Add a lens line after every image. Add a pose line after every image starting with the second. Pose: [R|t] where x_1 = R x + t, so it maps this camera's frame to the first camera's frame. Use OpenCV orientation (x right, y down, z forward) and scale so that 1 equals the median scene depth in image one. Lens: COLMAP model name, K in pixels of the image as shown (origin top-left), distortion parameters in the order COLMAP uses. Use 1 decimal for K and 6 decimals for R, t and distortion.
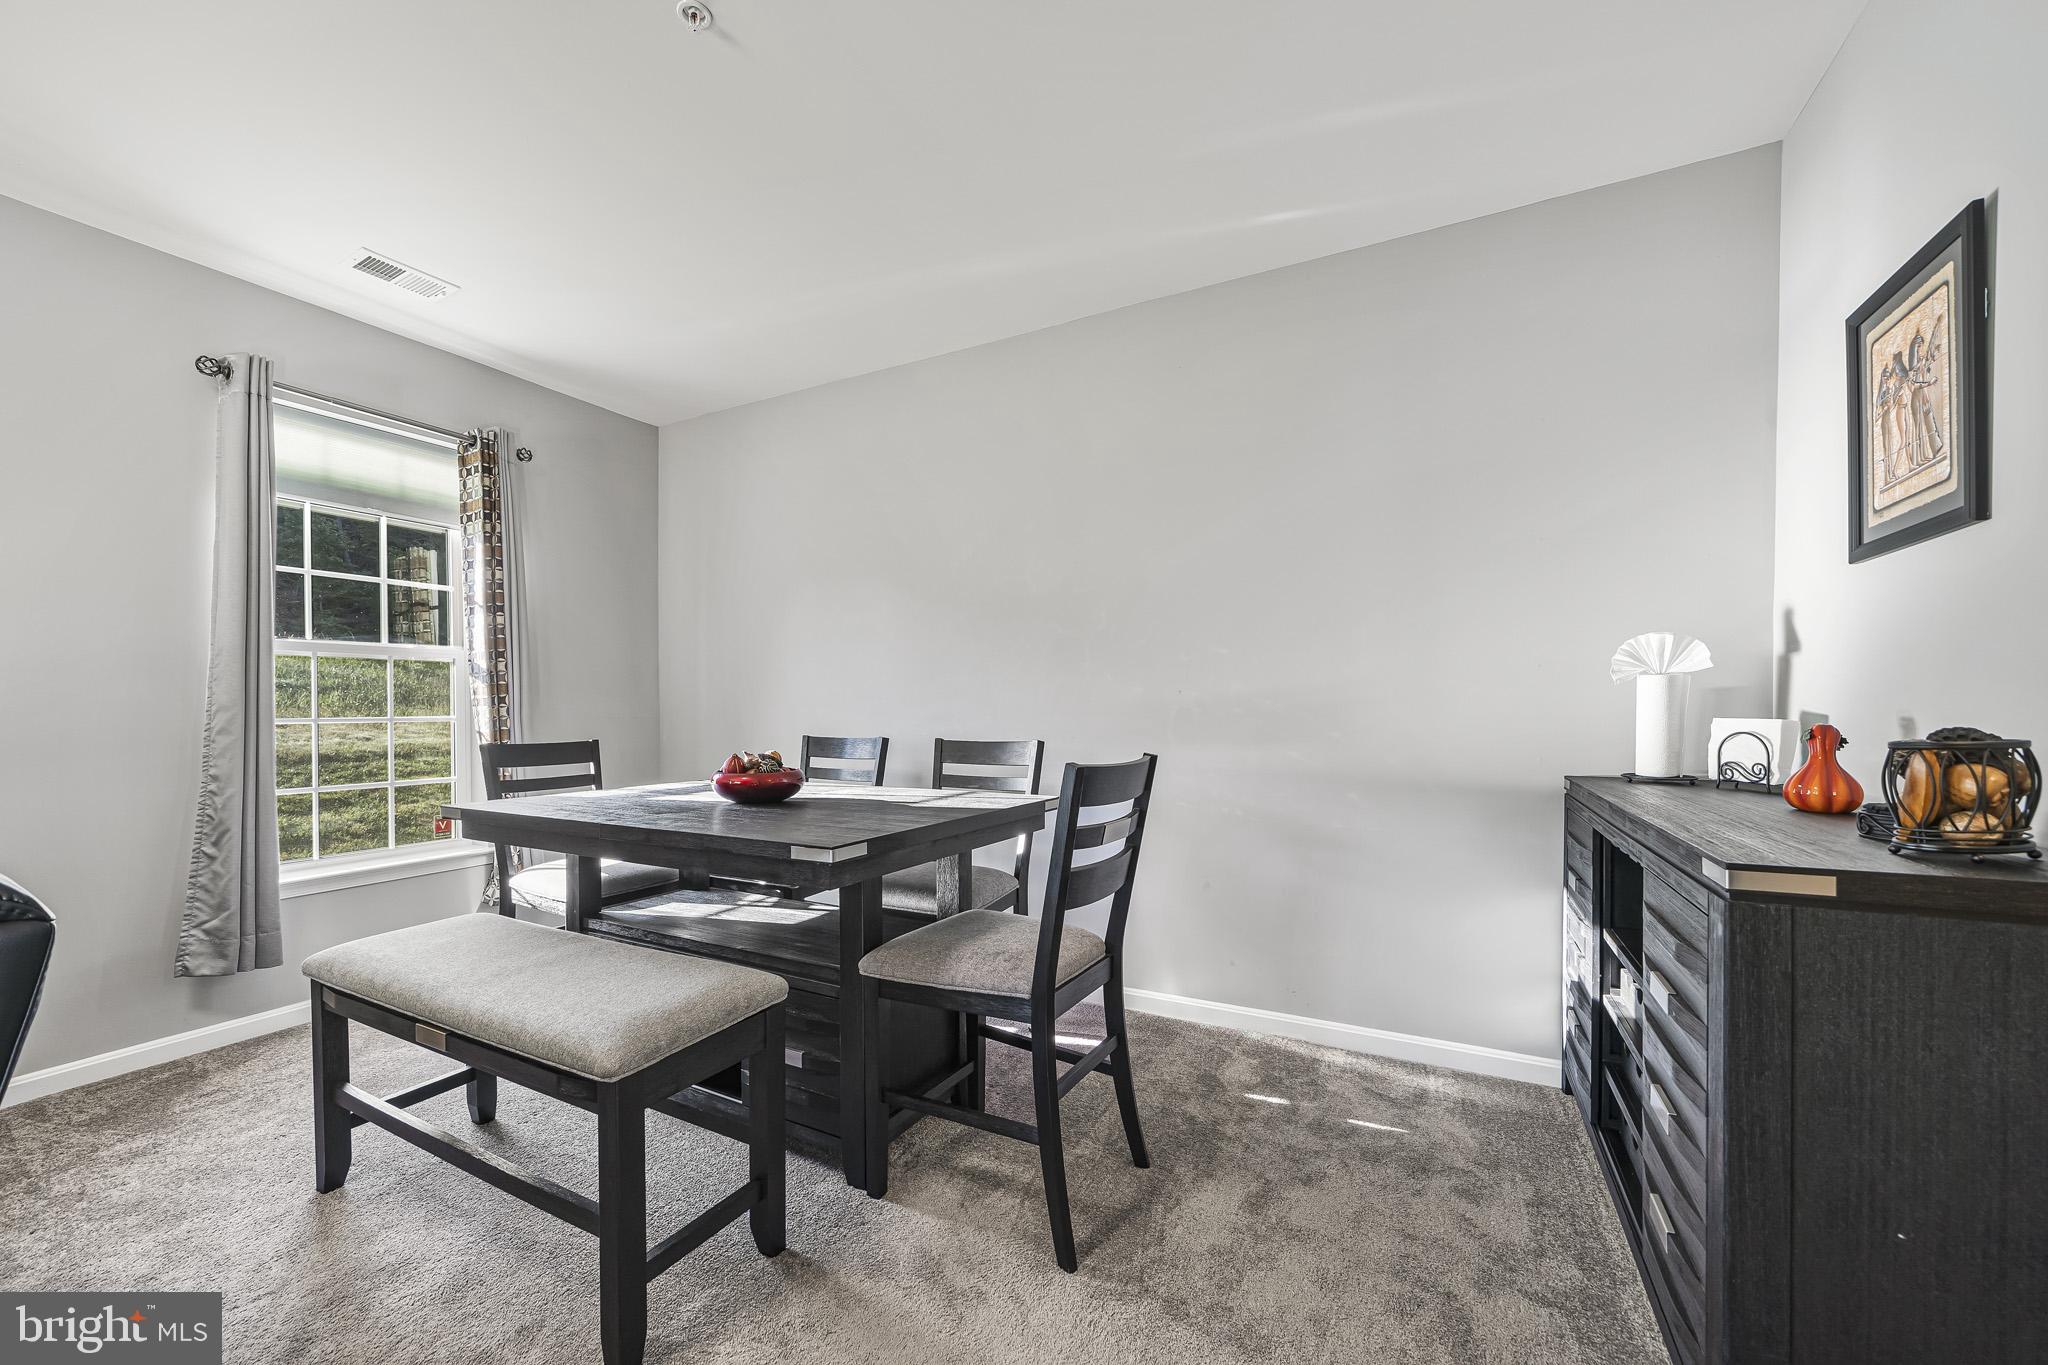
lens RADIAL K [[802.4, 0, 994.4], [0, 802.4, 716.7], [0, 0, 1]] dist [0.000117, 0.000087]
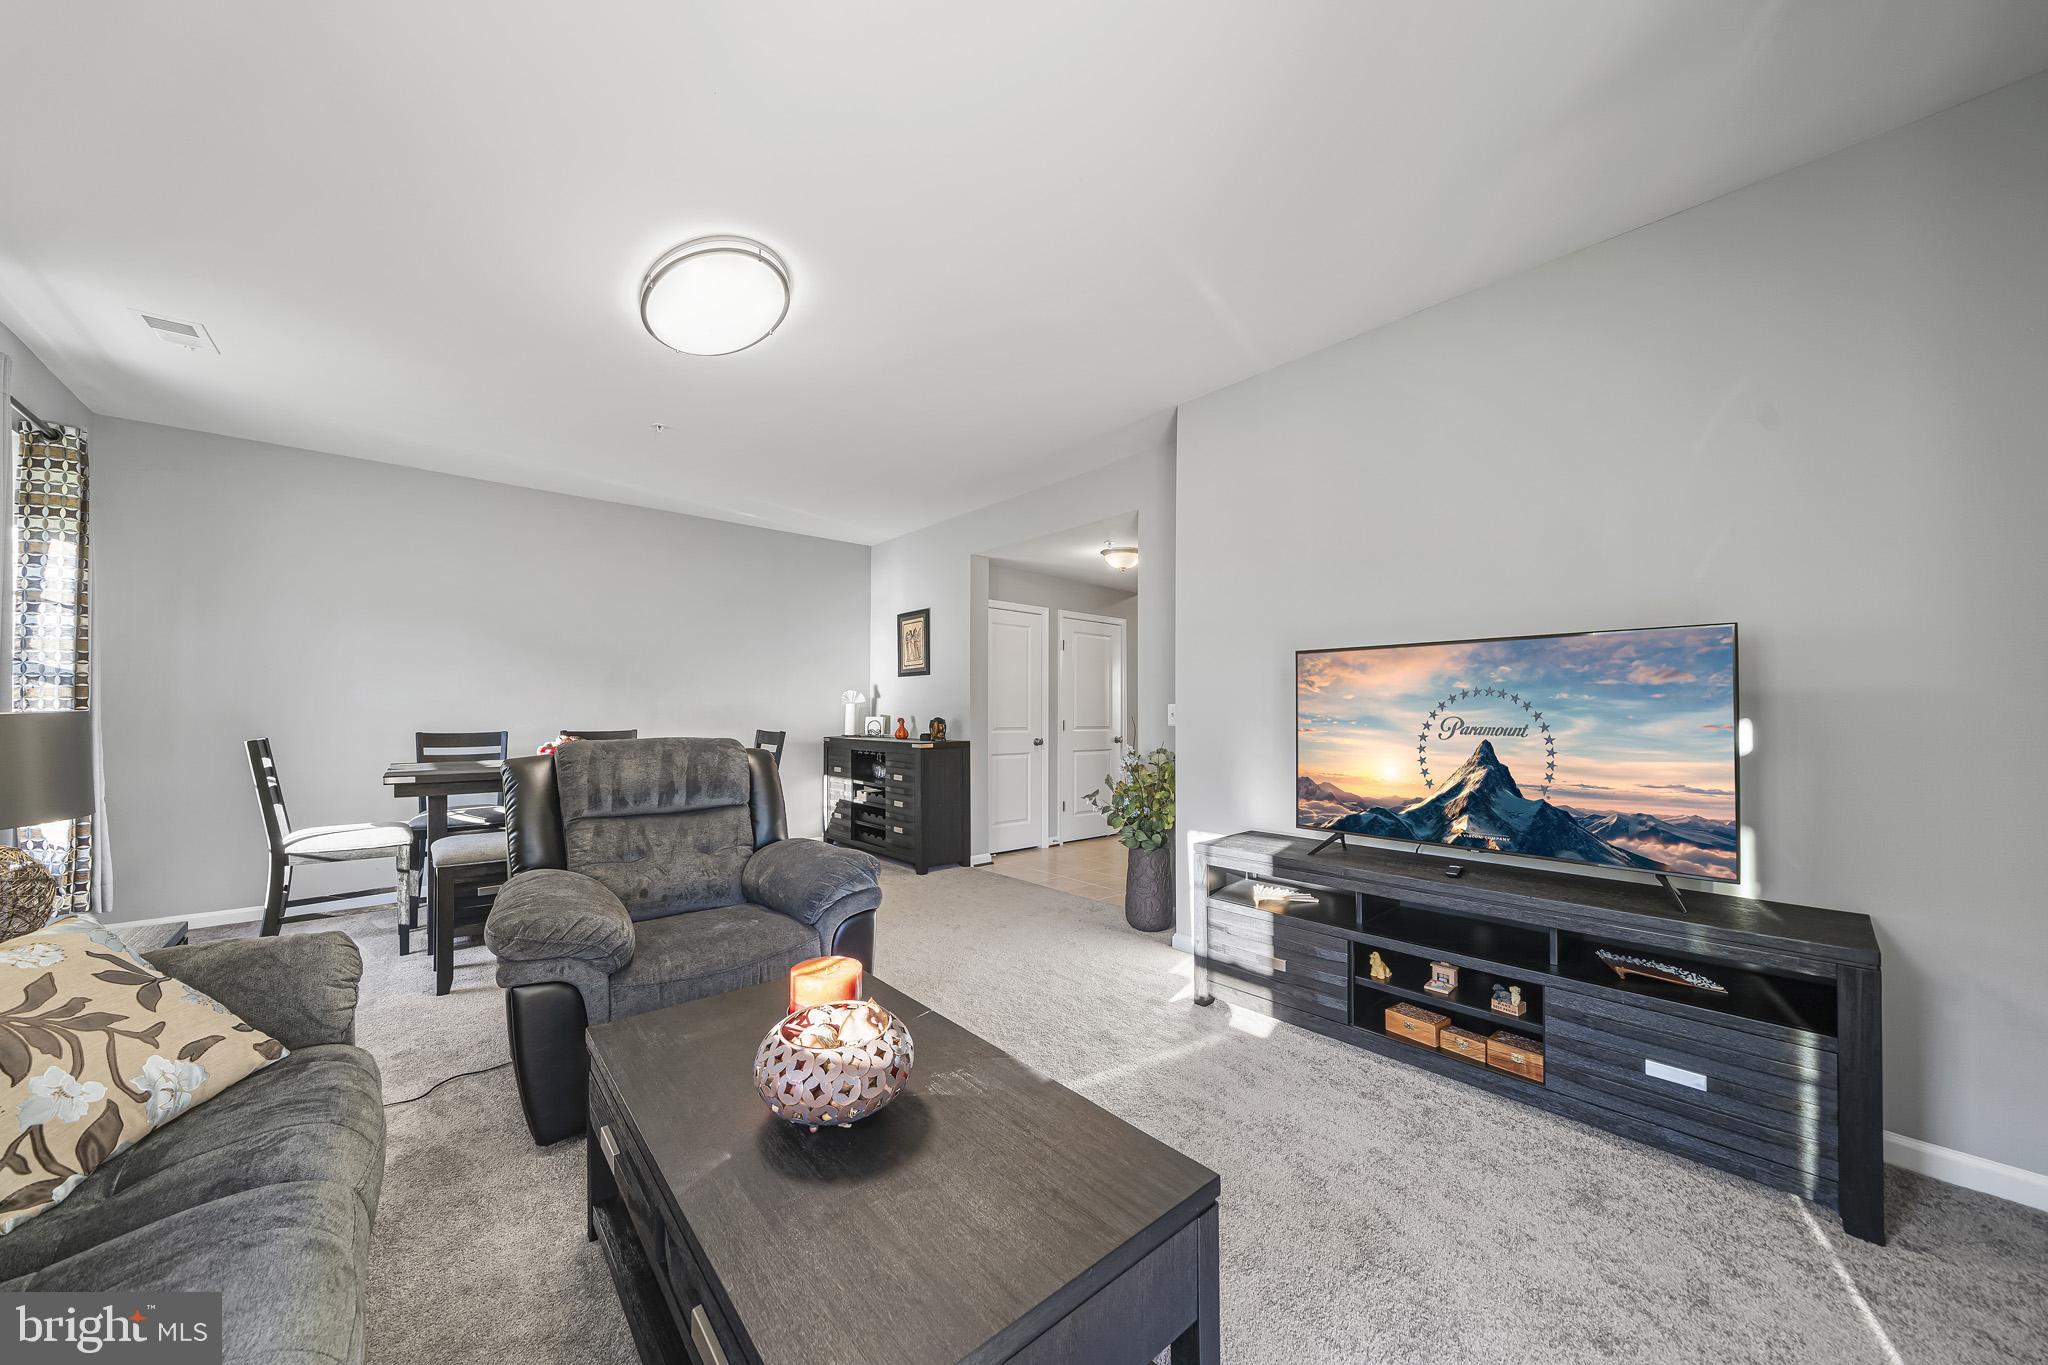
lens RADIAL K [[716.4, 0, 1008.2], [0, 716.4, 688.1], [0, 0, 1]] dist [-0.000289, 0.000040]
pose [[0.352798, 0.037301, 0.934956, -1.385861], [0.008157, 0.999045, -0.042936, 0.012339], [-0.935664, 0.022774, 0.352157, -0.506625]]
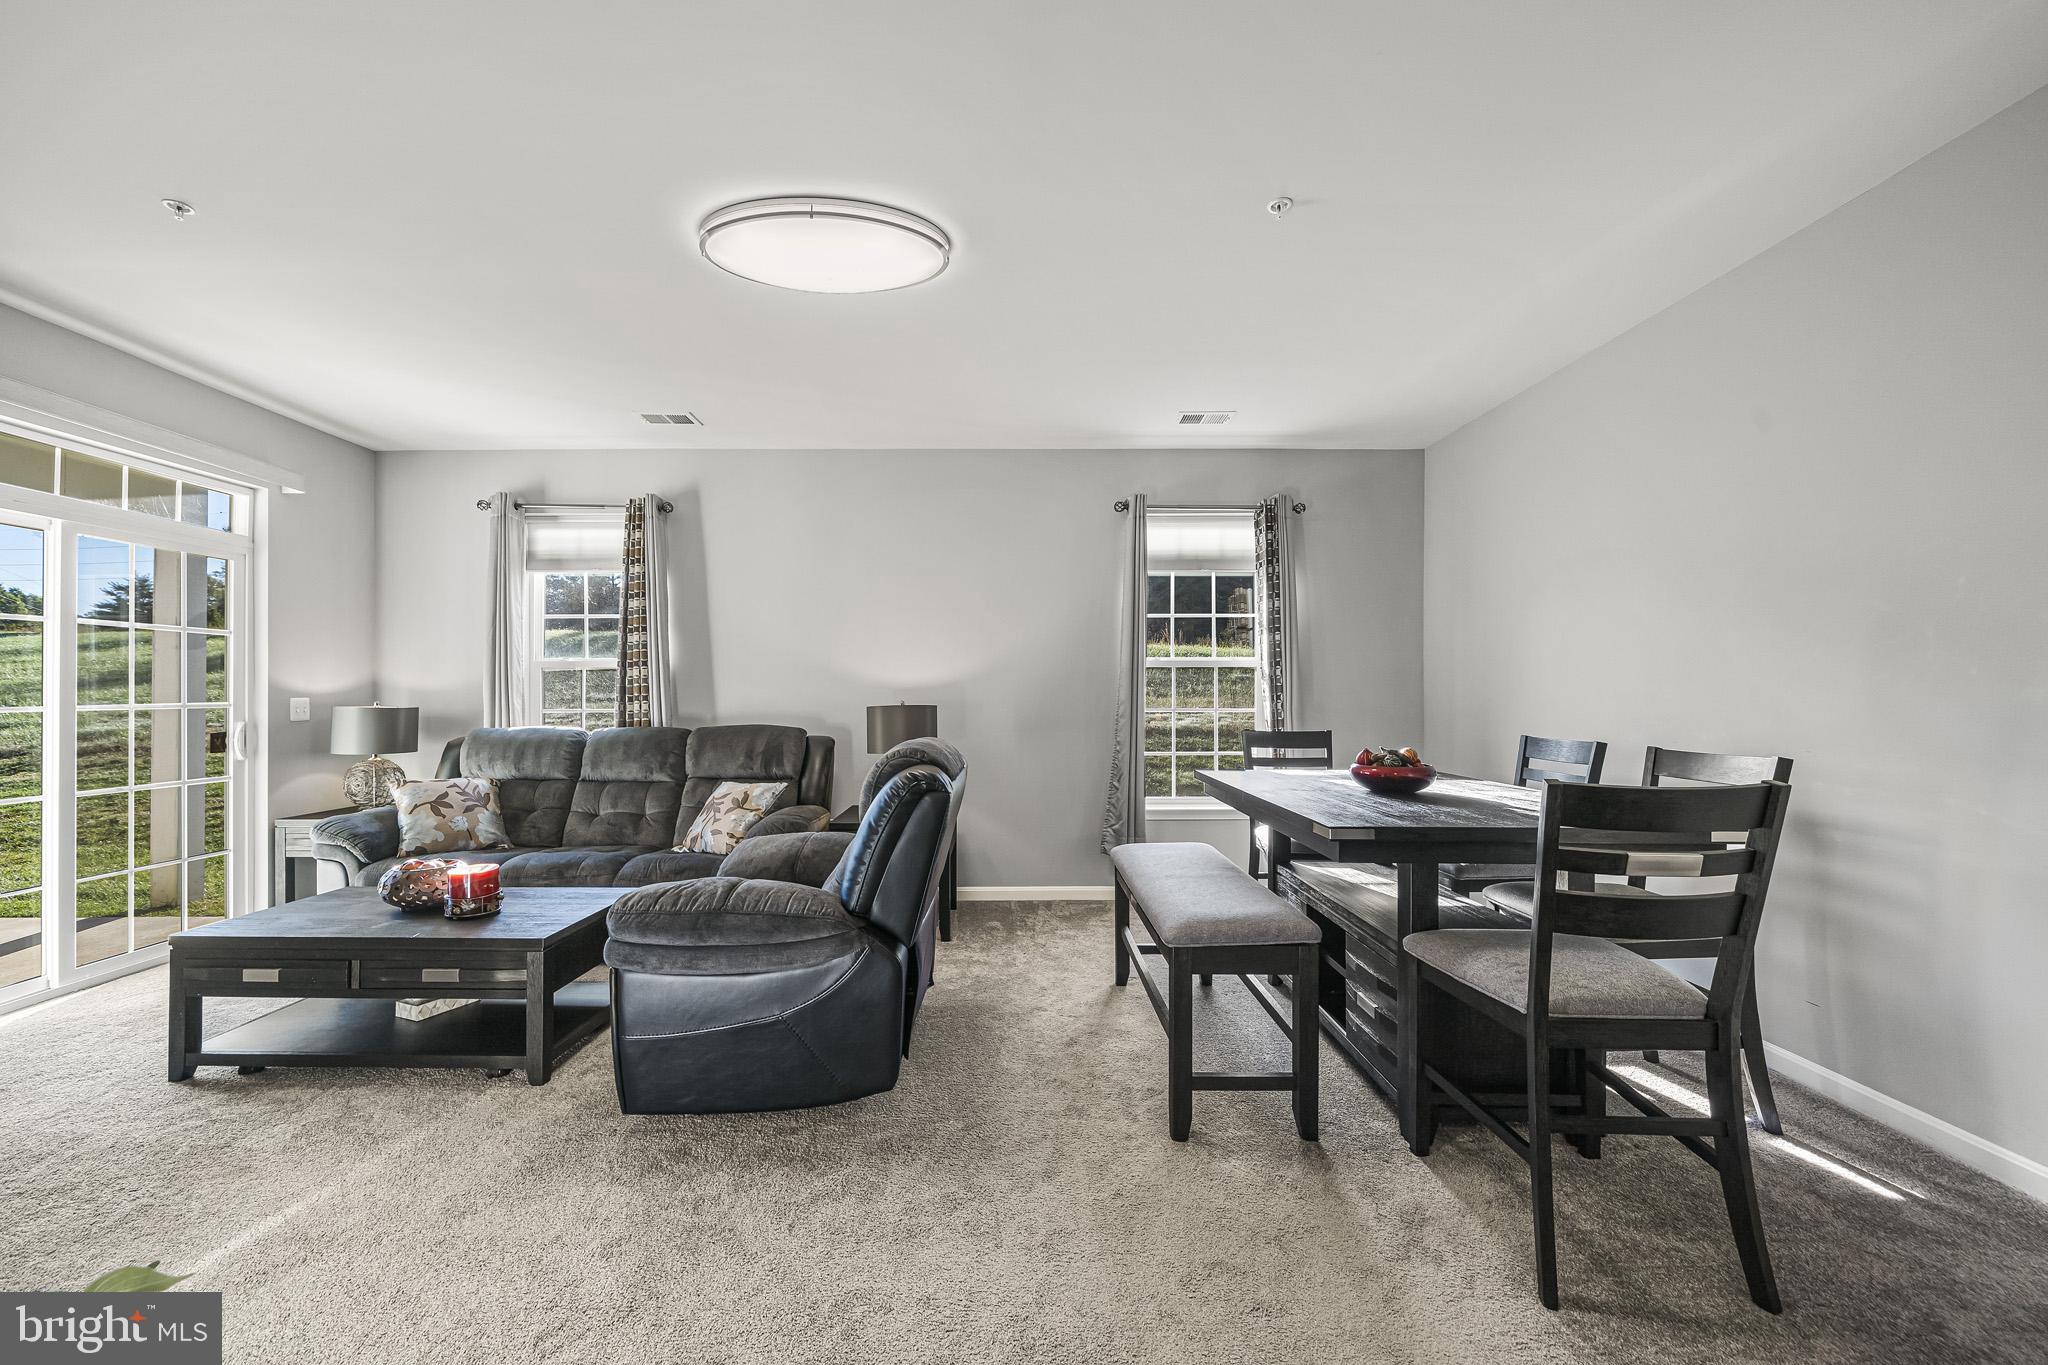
lens RADIAL K [[770.4, 0, 1007.2], [0, 770.4, 690.5], [0, 0, 1]] dist [-0.002345, -0.000253]
pose [[0.485015, 0.000502, -0.874506, 0.383719], [-0.013269, 0.999889, -0.006785, -0.022965], [0.874405, 0.014894, 0.484968, -0.019589]]
